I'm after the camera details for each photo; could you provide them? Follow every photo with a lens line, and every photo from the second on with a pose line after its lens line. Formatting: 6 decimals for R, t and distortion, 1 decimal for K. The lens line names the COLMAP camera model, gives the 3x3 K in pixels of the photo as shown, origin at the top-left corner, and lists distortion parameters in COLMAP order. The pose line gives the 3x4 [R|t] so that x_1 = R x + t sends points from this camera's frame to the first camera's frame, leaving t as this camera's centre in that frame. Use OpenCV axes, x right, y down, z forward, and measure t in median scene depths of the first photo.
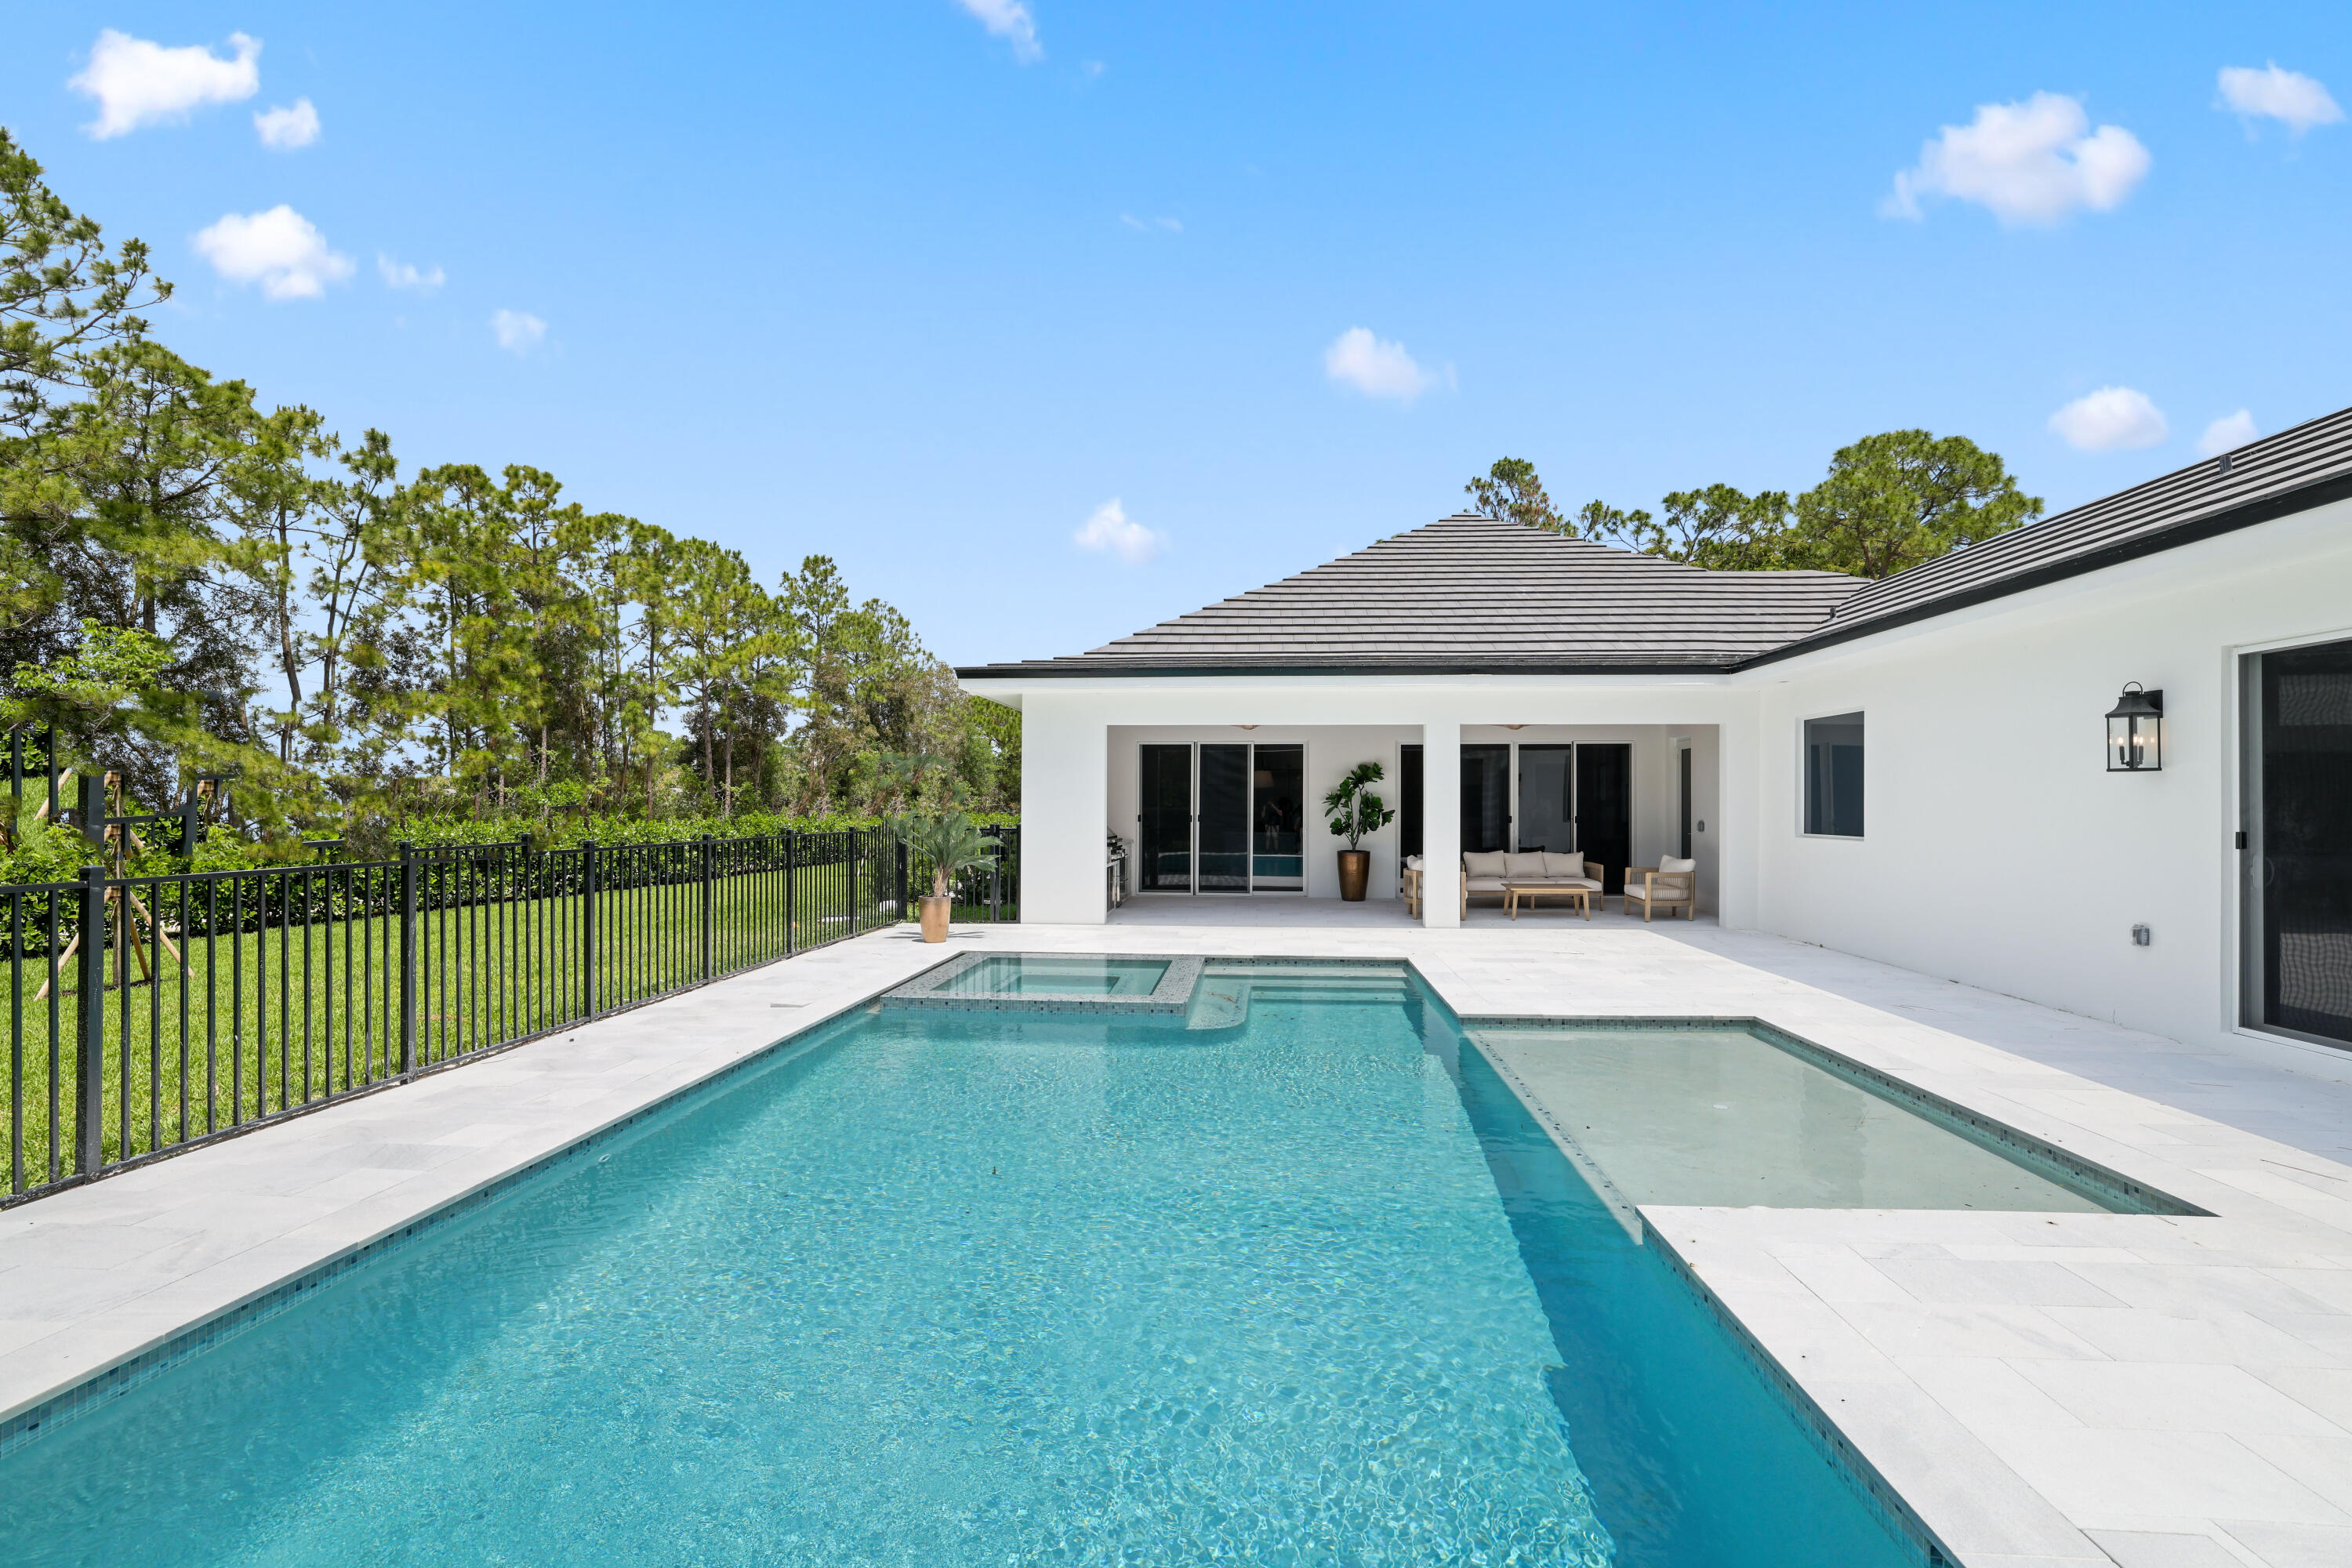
lens RADIAL K [[1034.7, 0, 1198.5], [0, 1034.7, 788.6], [0, 0, 1]] dist [-0.038729, 0.013058]
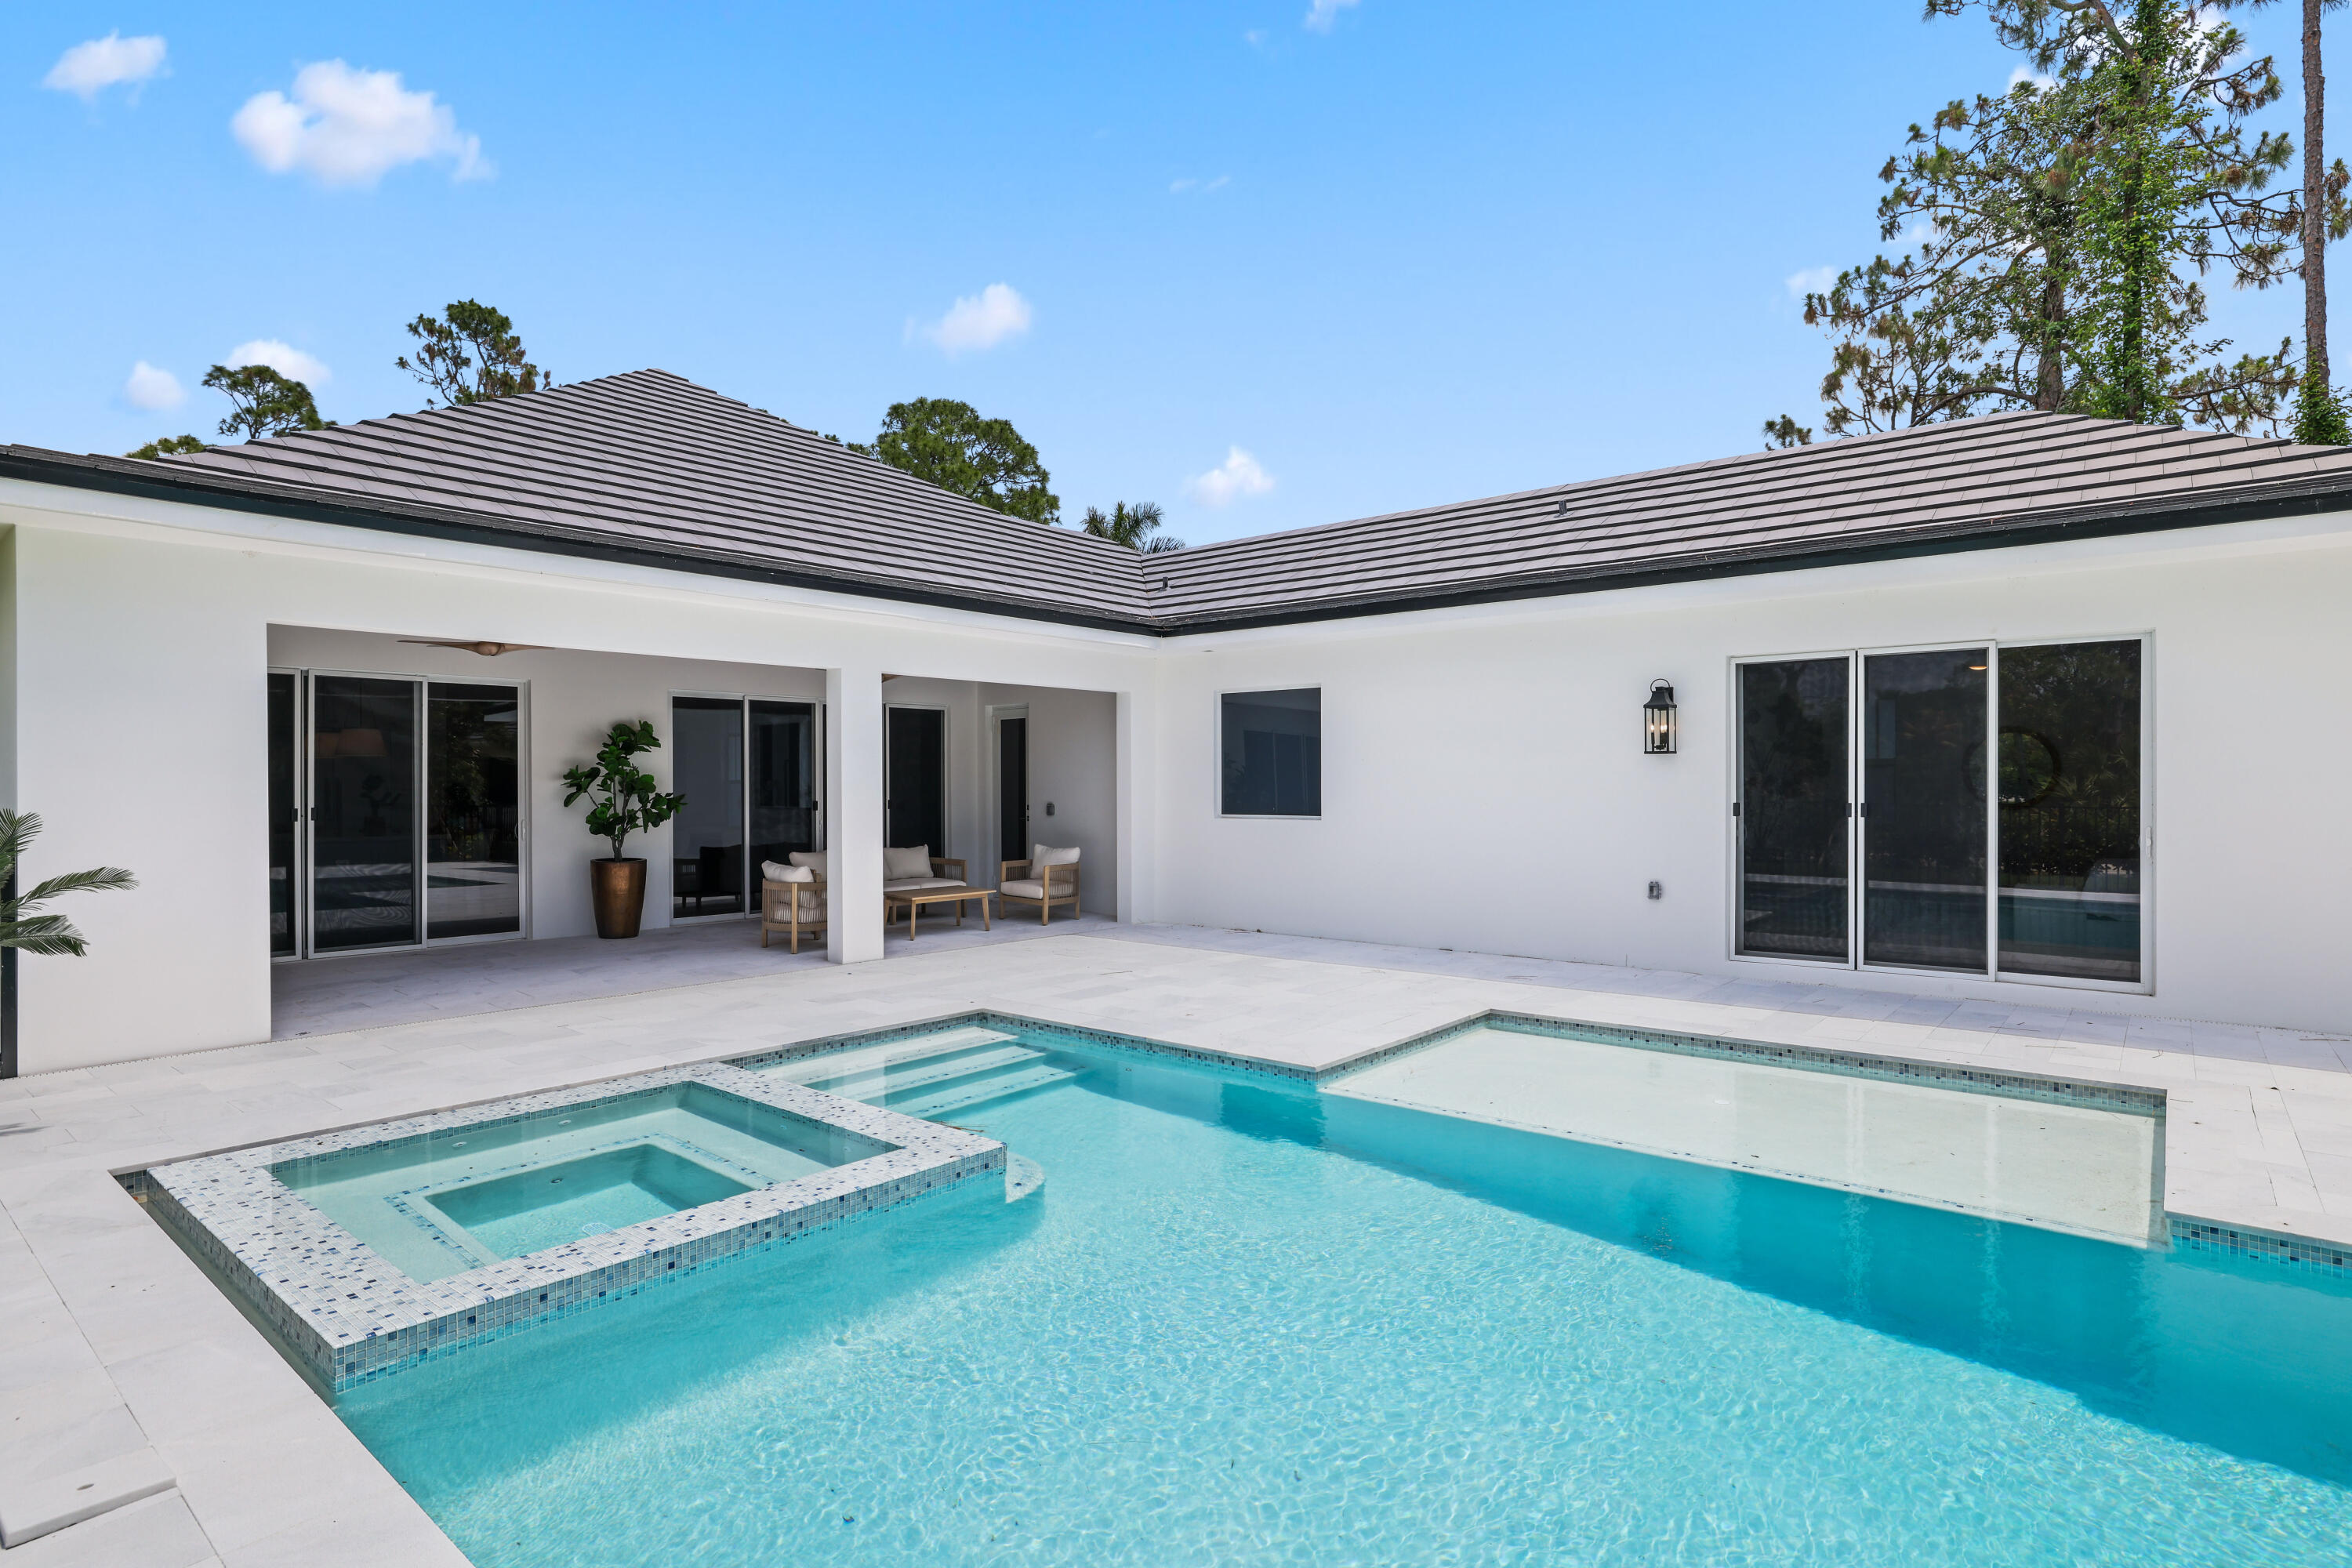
lens RADIAL K [[1207.1, 0, 1189.5], [0, 1207.1, 783.1], [0, 0, 1]] dist [-0.004215, 0.002012]
pose [[0.586537, -0.003470, 0.809915, -0.170850], [-0.008385, 0.999911, 0.010357, 0.001971], [-0.809879, -0.012865, 0.586456, 0.193583]]
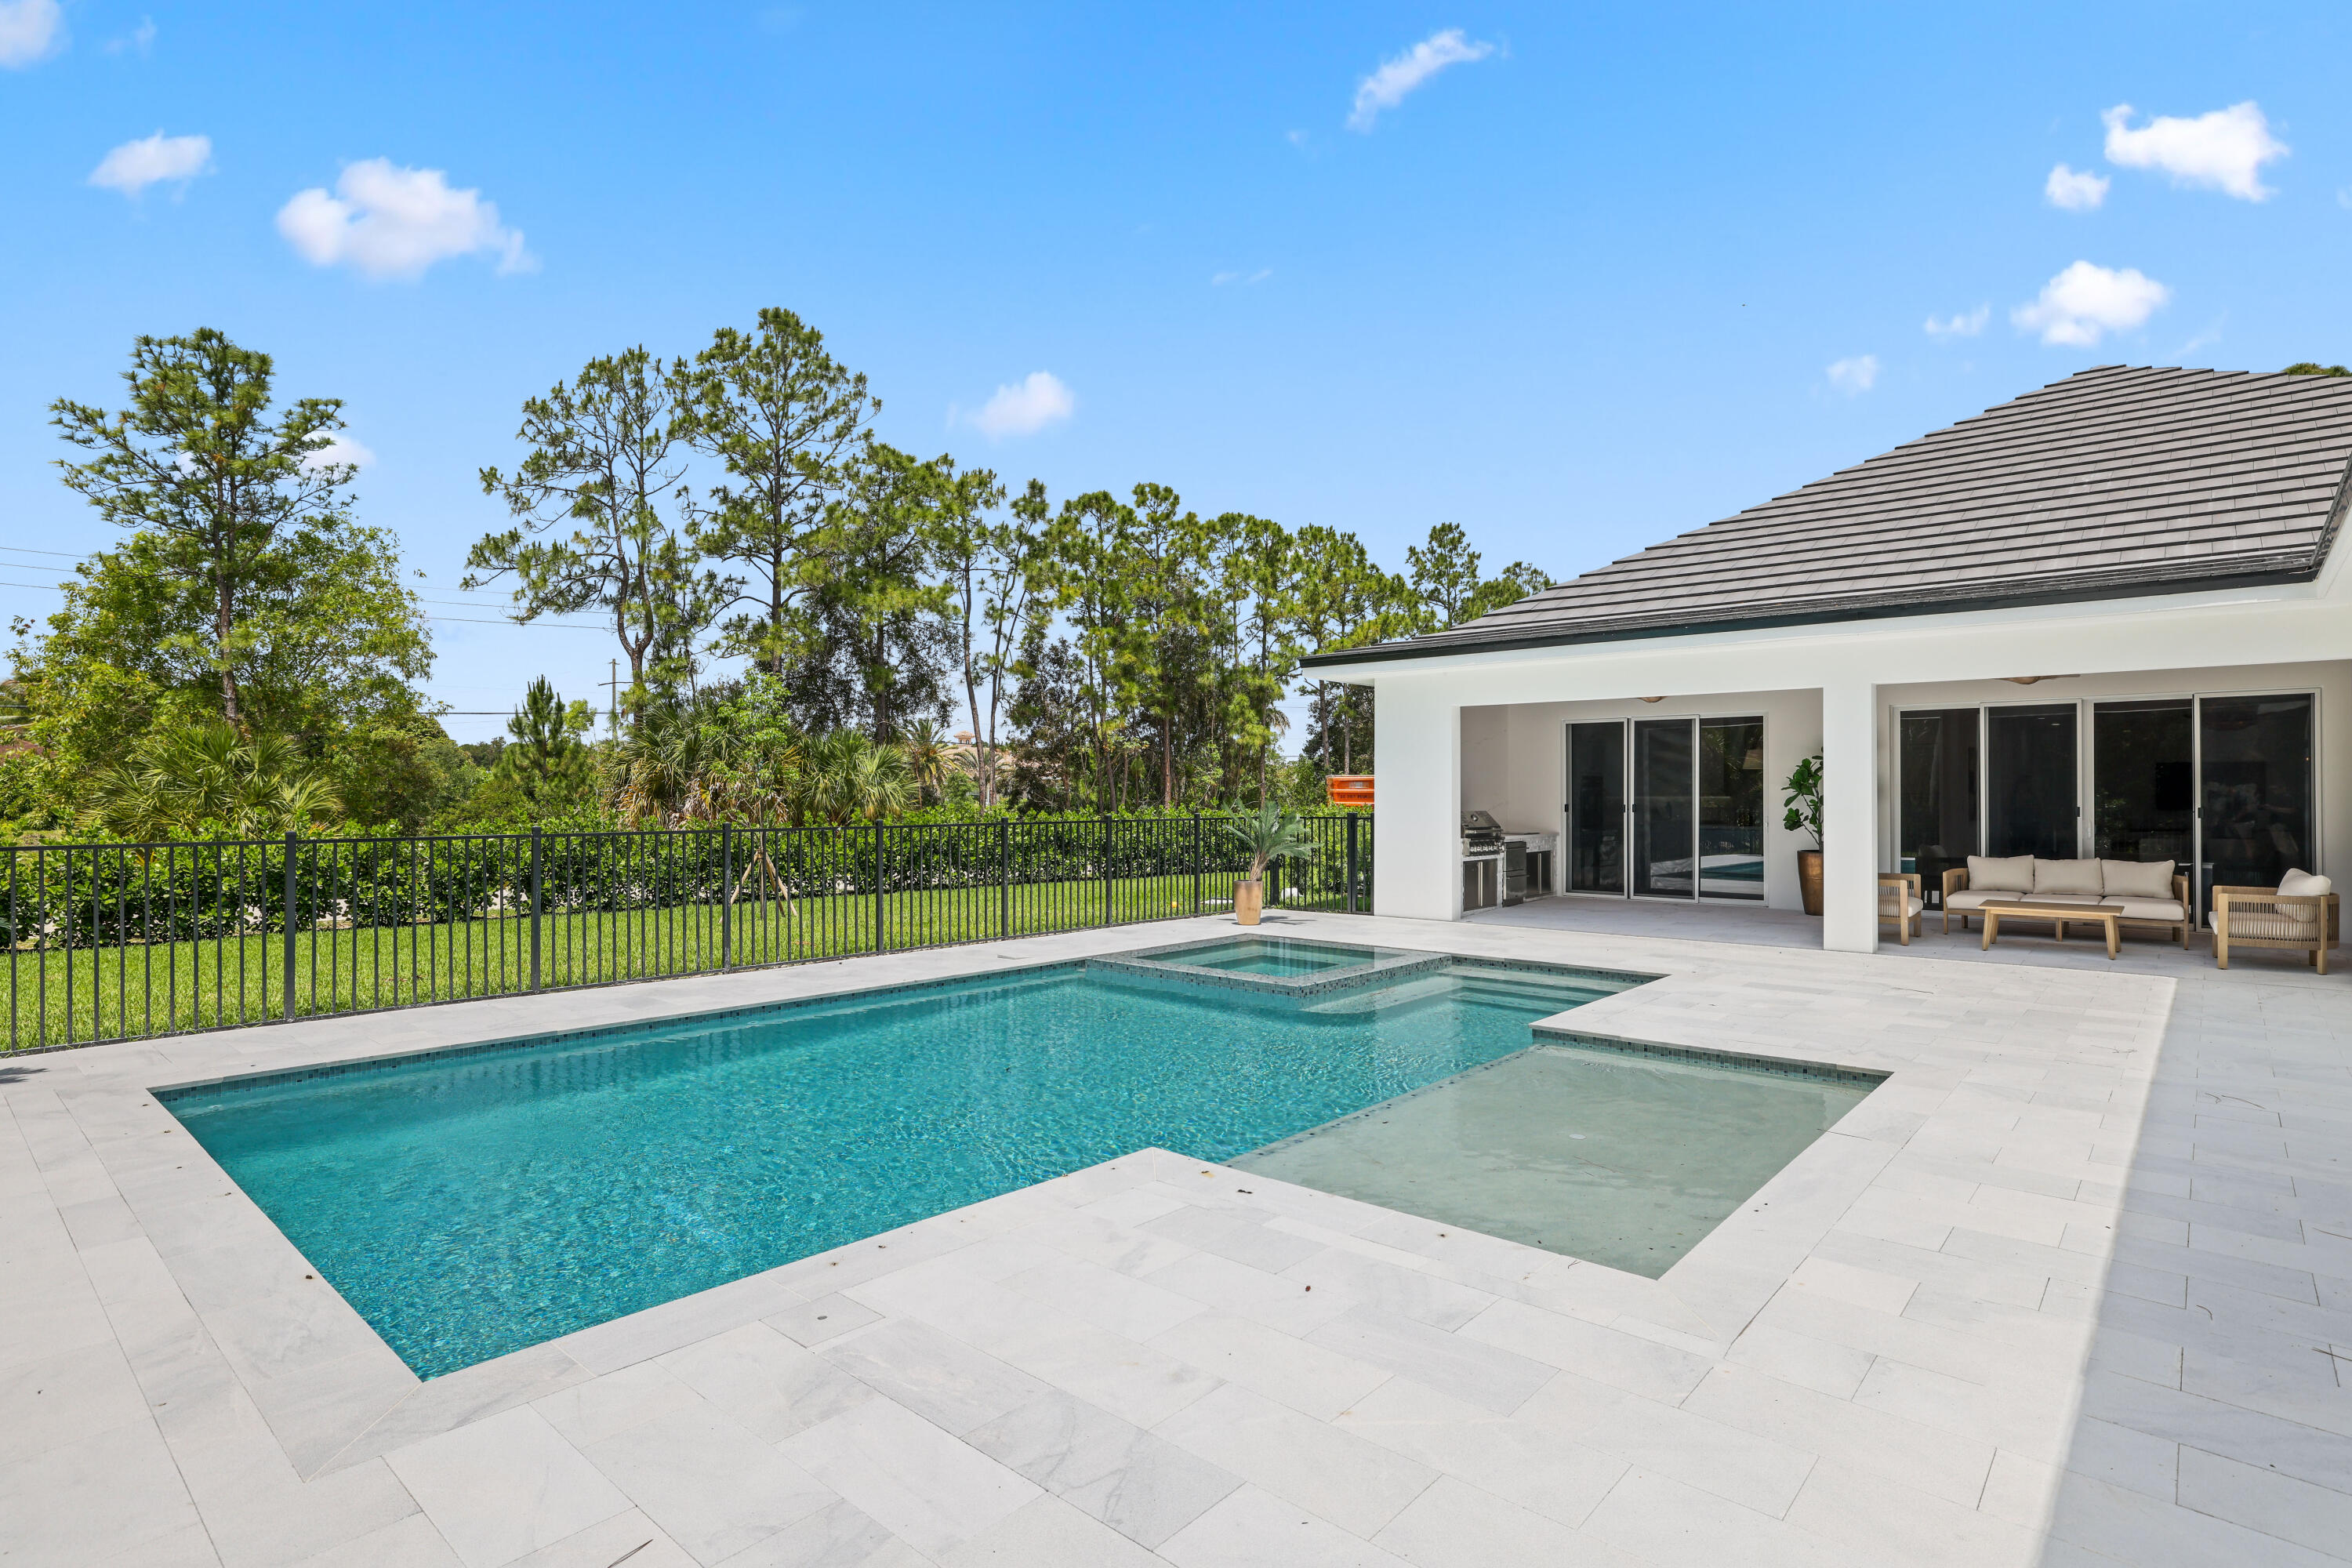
lens RADIAL K [[1202.9, 0, 1176.0], [0, 1202.9, 784.0], [0, 0, 1]] dist [-0.060243, 0.042656]
pose [[0.791289, -0.006560, -0.611408, 0.217958], [0.011421, 0.999927, 0.004052, 0.000195], [0.611336, -0.010190, 0.791305, -0.004727]]
